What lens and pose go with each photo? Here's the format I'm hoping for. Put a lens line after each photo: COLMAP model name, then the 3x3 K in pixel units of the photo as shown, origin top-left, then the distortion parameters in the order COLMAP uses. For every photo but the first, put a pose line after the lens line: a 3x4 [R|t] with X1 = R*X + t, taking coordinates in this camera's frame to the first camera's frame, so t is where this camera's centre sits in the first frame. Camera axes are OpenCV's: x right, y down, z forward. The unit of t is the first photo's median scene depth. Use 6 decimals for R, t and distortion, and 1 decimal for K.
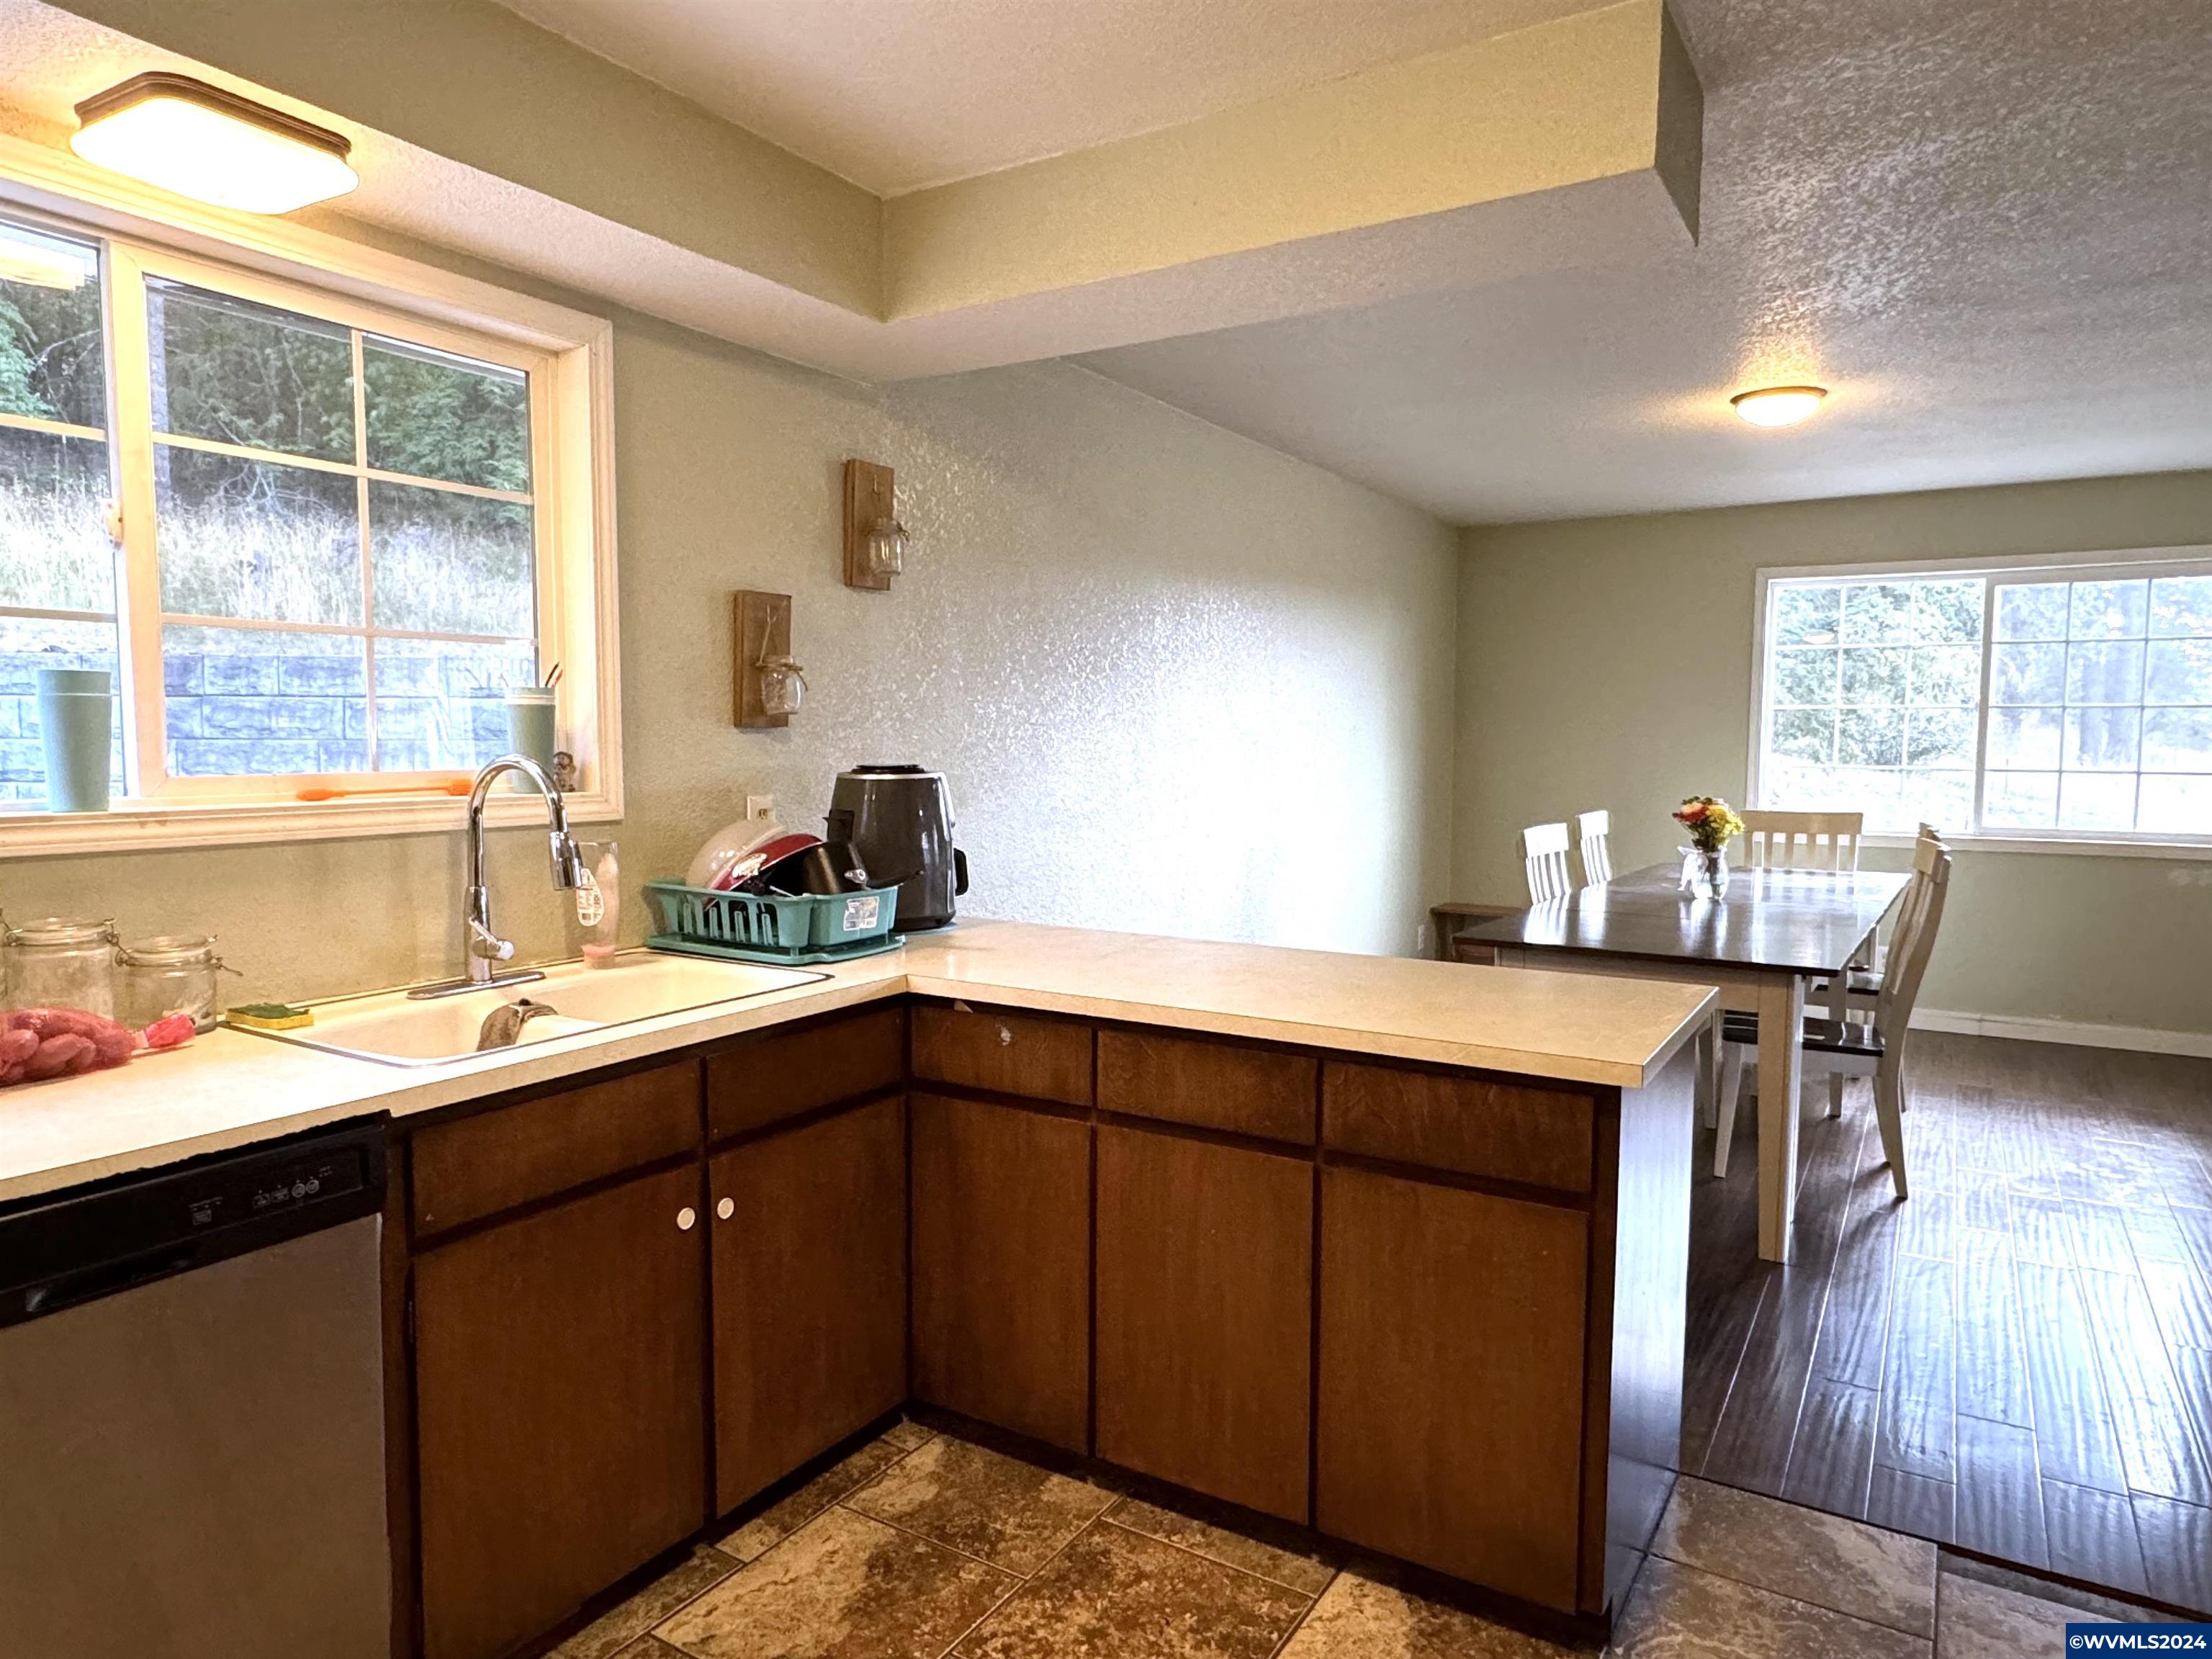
lens RADIAL K [[1368.8, 0, 1111.0], [0, 1368.8, 828.0], [0, 0, 1]] dist [-0.005751, 0.002040]
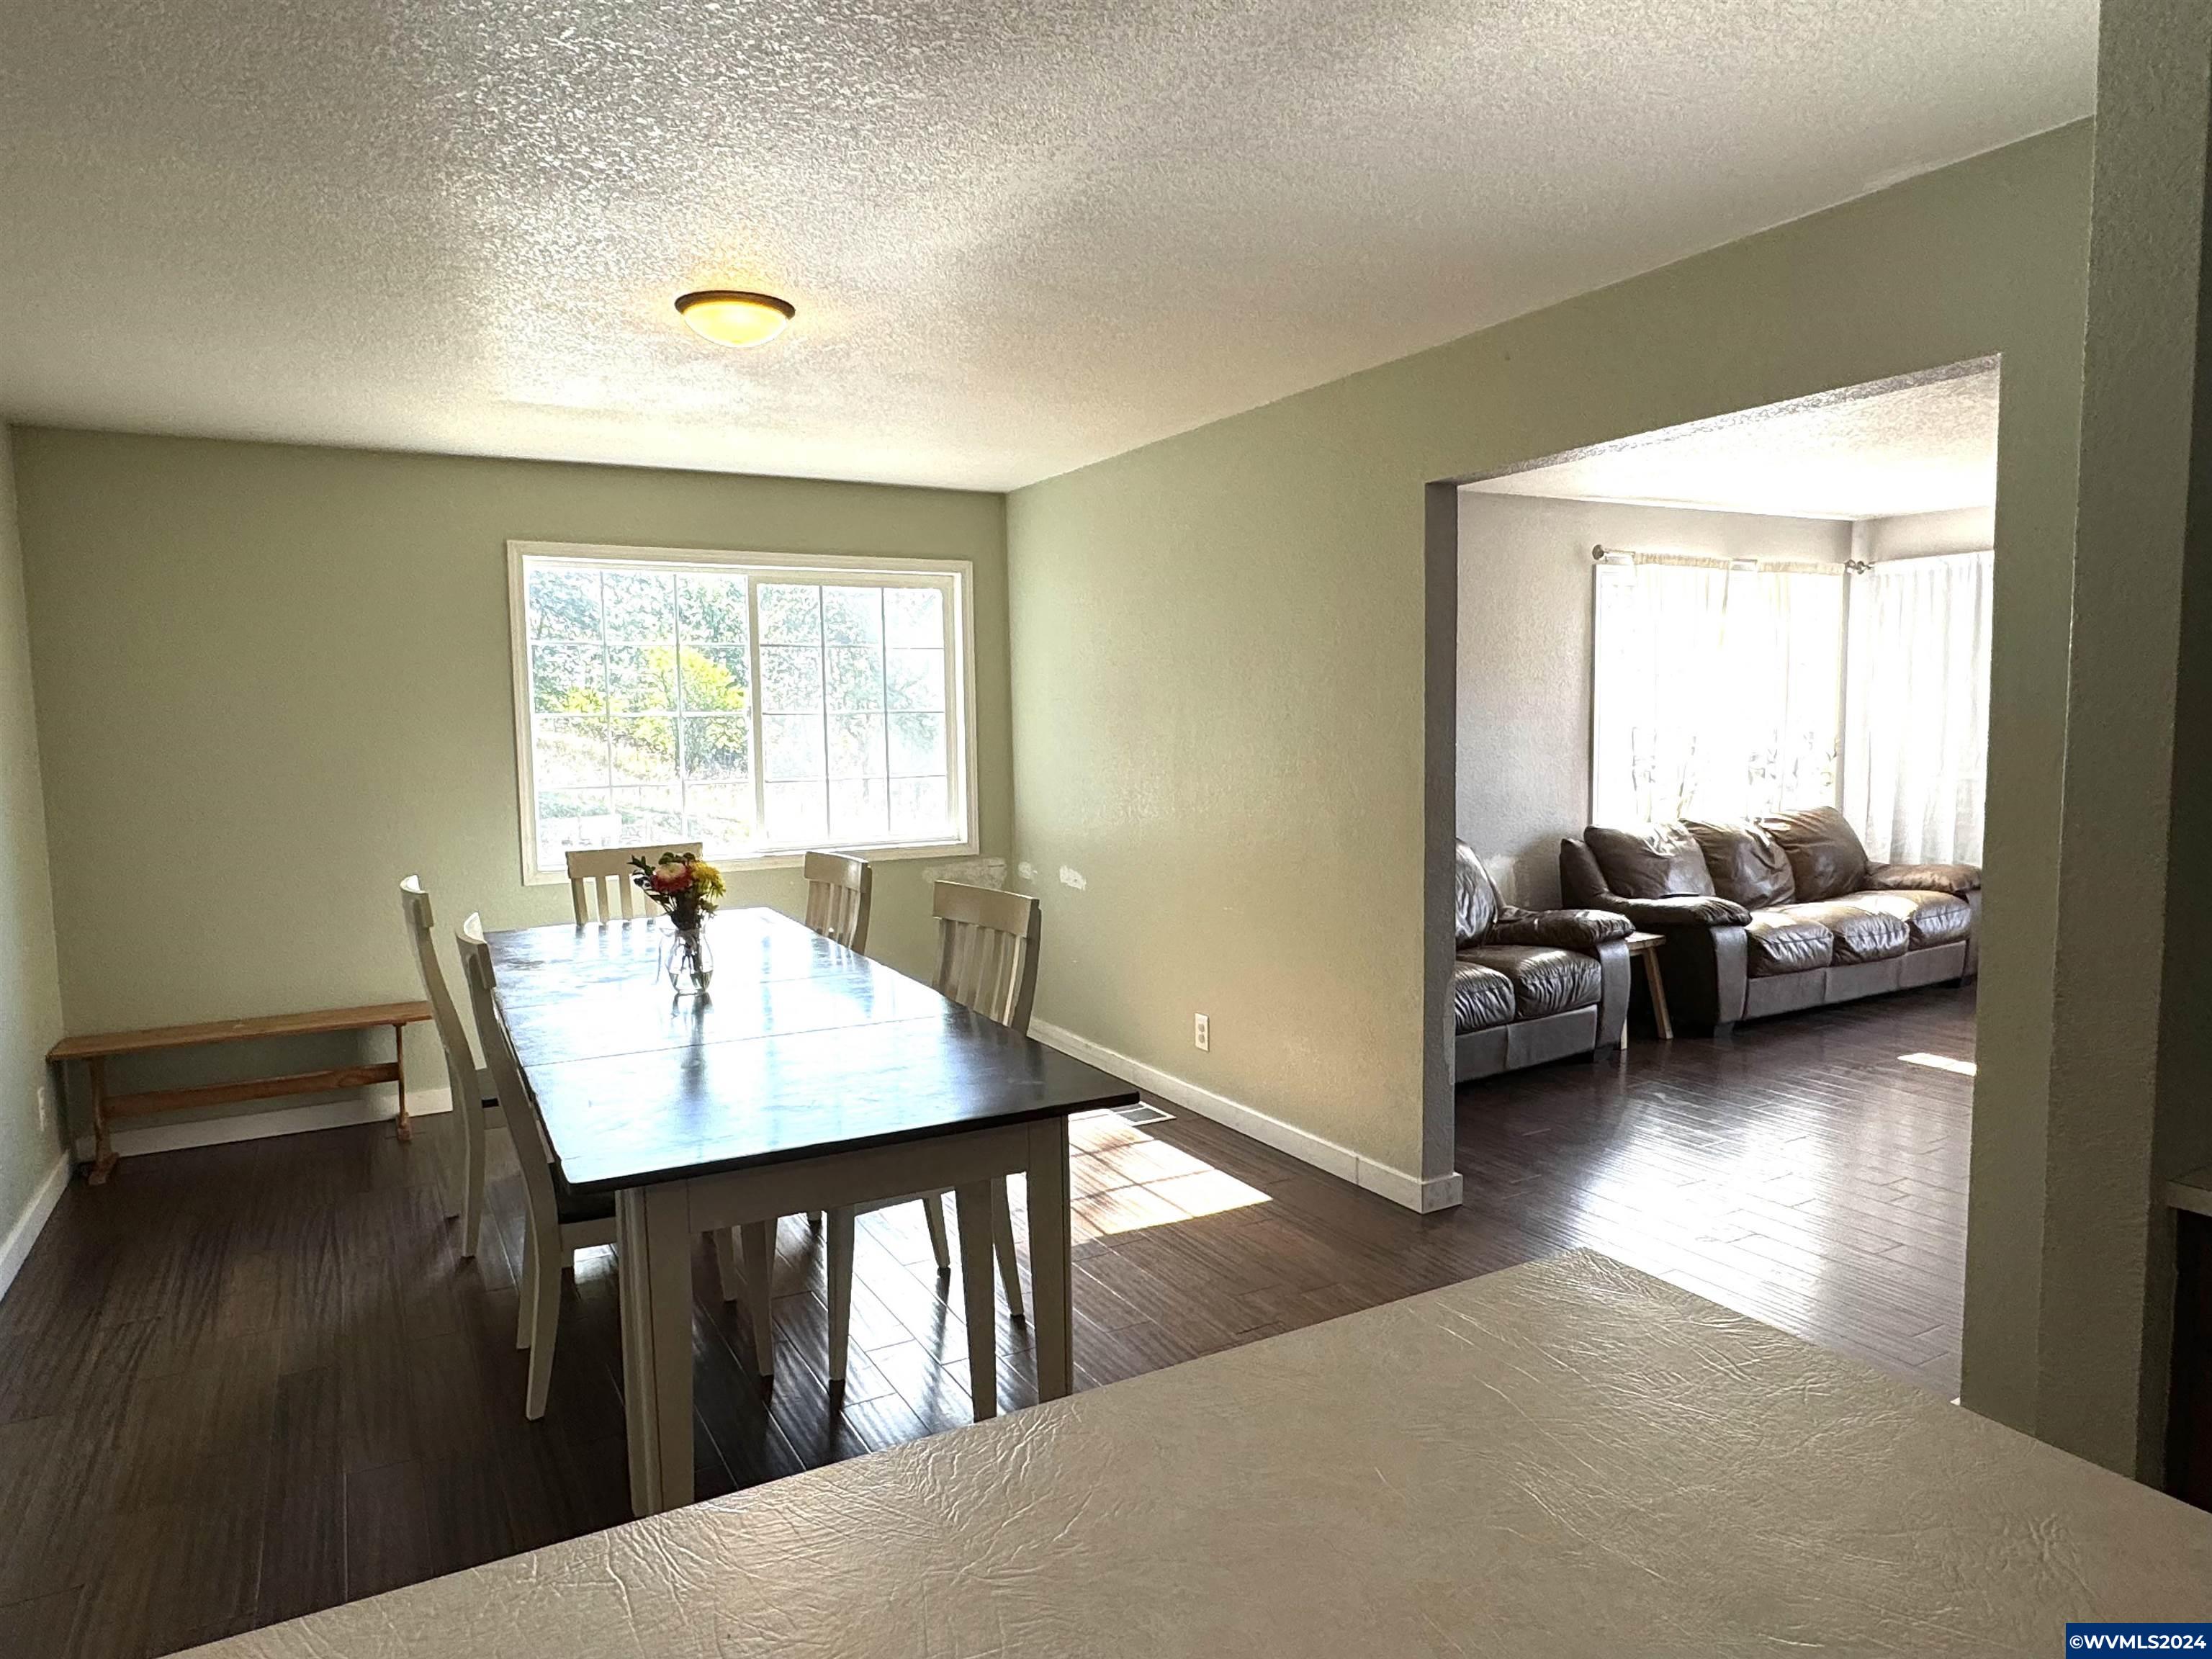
lens RADIAL K [[1368.8, 0, 1107.2], [0, 1368.8, 821.6], [0, 0, 1]] dist [-0.005751, 0.002040]
pose [[0.478123, -0.080600, 0.874587, -0.168392], [0.080194, 0.995627, 0.047914, -0.113333], [-0.874624, 0.047227, 0.482496, 0.955613]]
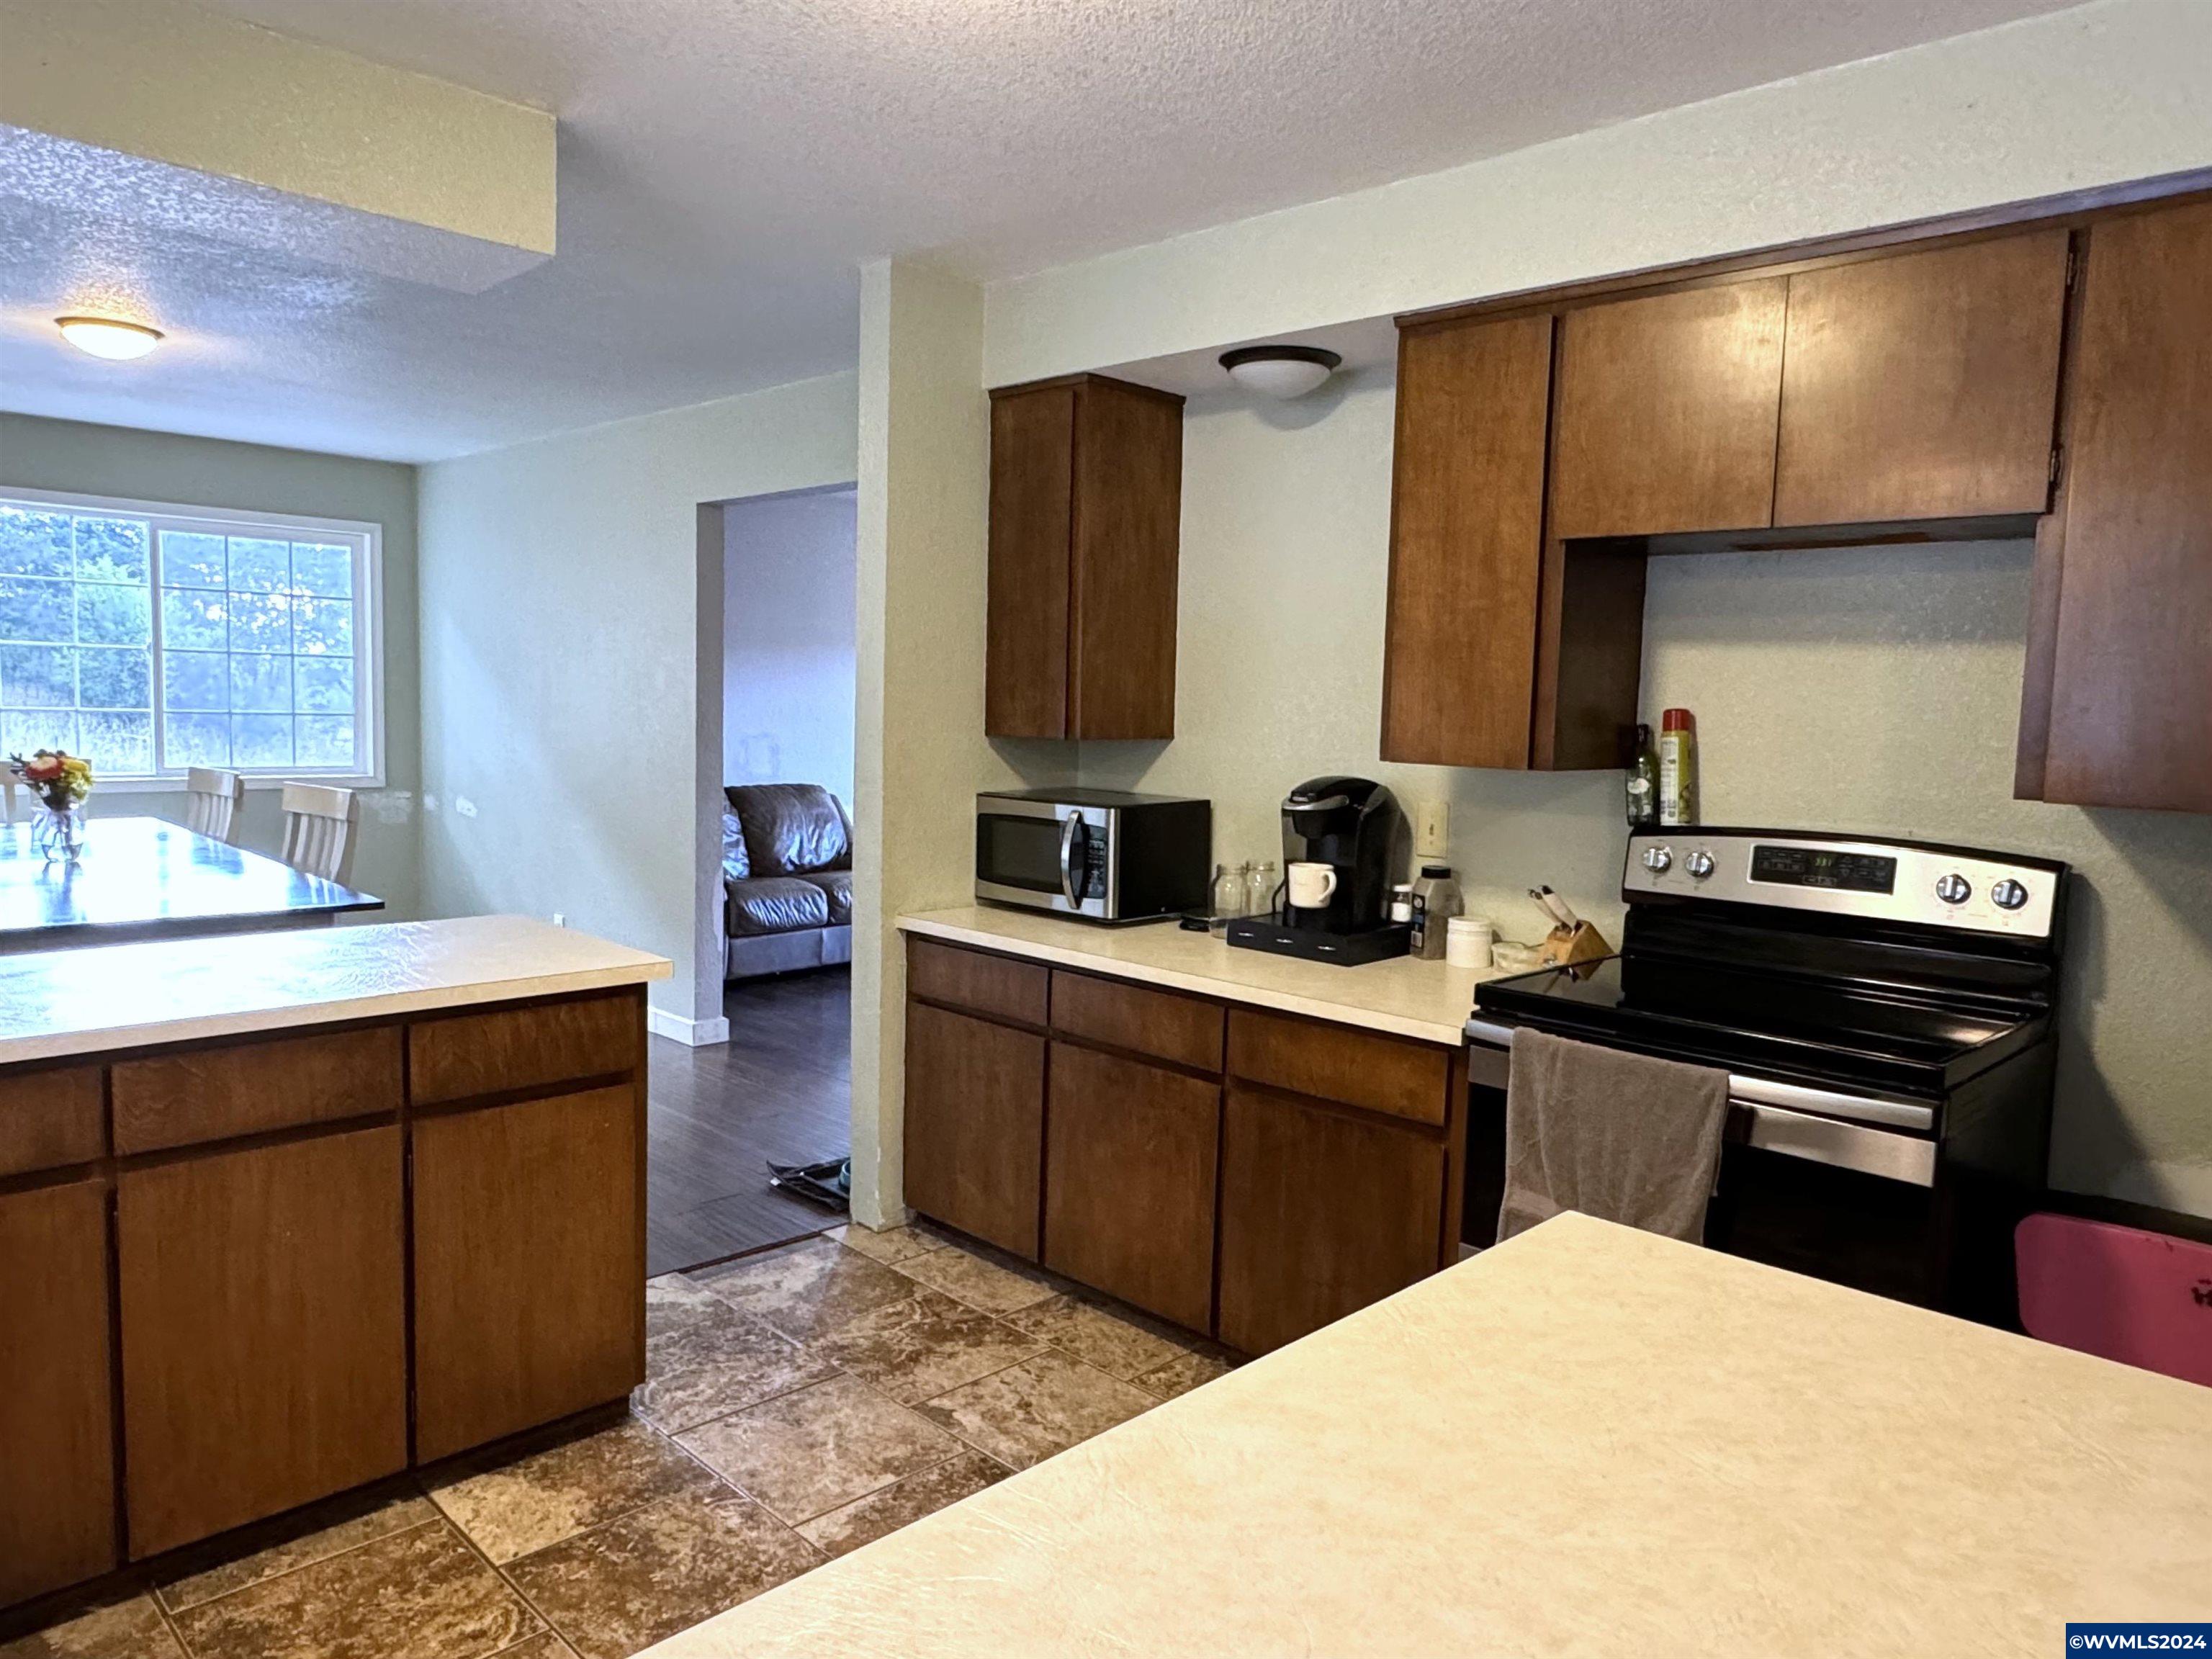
lens RADIAL K [[1479.3, 0, 1103.9], [0, 1479.3, 841.3], [0, 0, 1]] dist [0.000309, -0.000591]
pose [[0.214164, -0.093178, 0.972343, -0.785814], [0.035632, 0.995523, 0.087551, -0.048491], [-0.976148, 0.015896, 0.216525, 0.218369]]
